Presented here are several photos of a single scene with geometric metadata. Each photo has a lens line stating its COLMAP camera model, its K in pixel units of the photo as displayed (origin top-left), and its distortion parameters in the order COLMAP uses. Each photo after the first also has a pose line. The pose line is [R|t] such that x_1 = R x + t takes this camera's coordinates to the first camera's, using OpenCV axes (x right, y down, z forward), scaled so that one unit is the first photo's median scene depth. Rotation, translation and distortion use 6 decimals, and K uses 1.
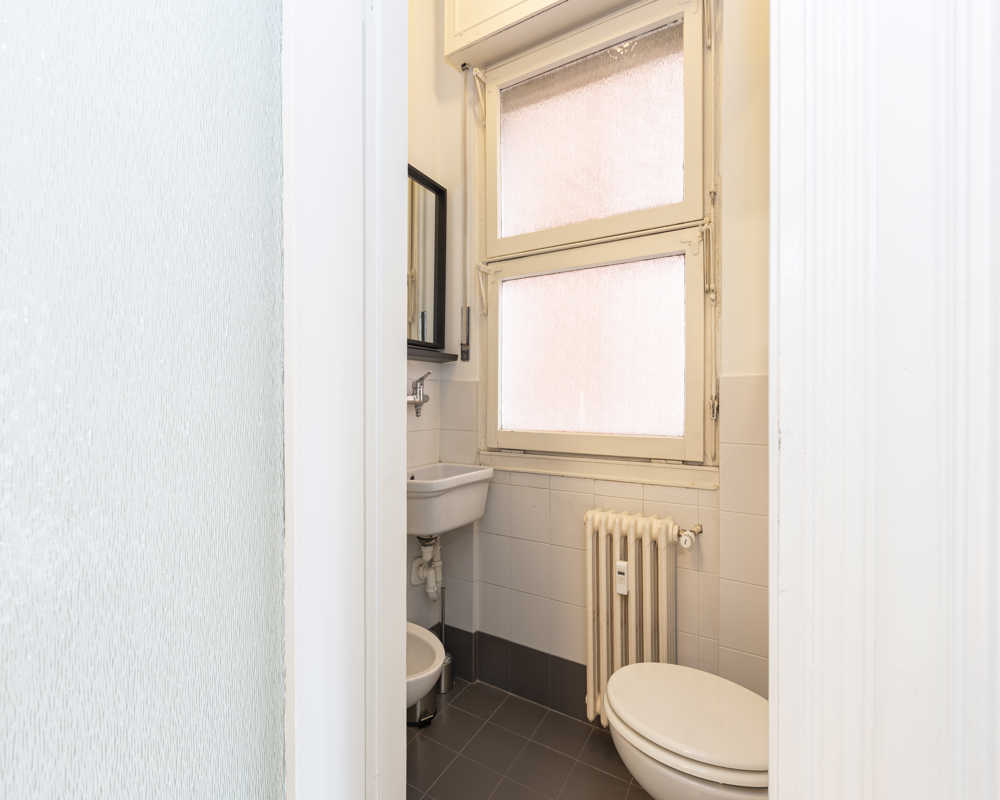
lens RADIAL K [[463.4, 0, 496.6], [0, 463.4, 398.0], [0, 0, 1]] dist [-0.002382, -0.000333]
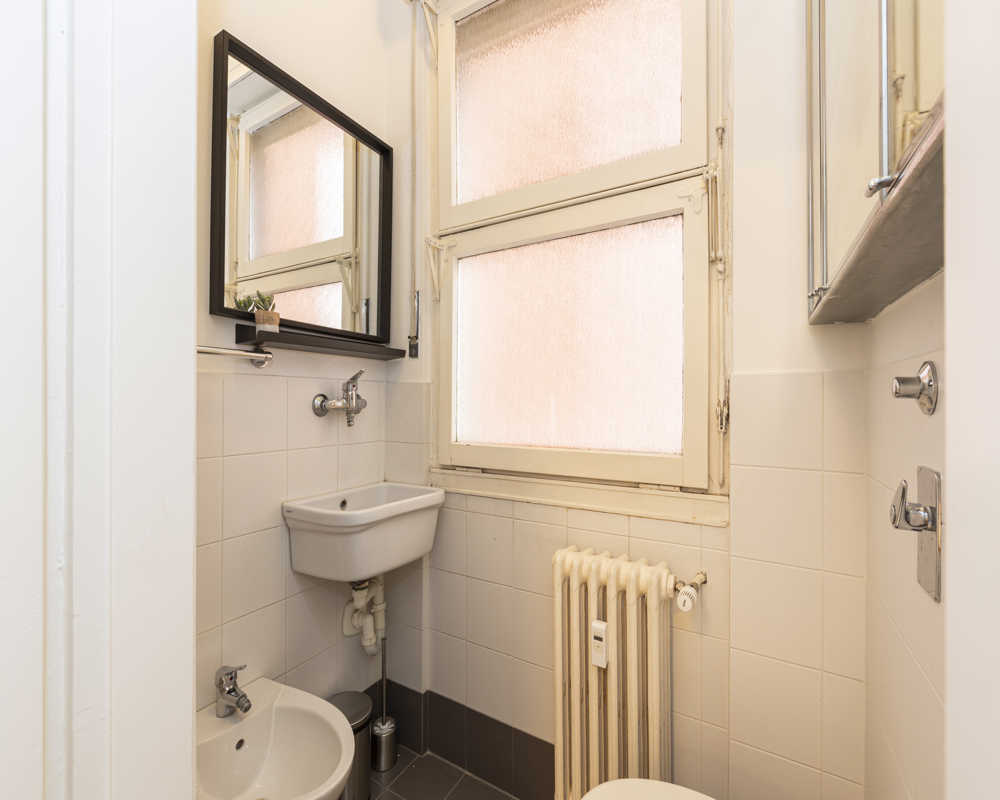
lens RADIAL K [[450.1, 0, 505.4], [0, 450.1, 400.7], [0, 0, 1]] dist [-0.000203, -0.000379]
pose [[0.999810, 0.002492, 0.019339, 0.085410], [-0.002365, 0.999975, -0.006621, 0.000770], [-0.019355, 0.006574, 0.999791, 0.226311]]
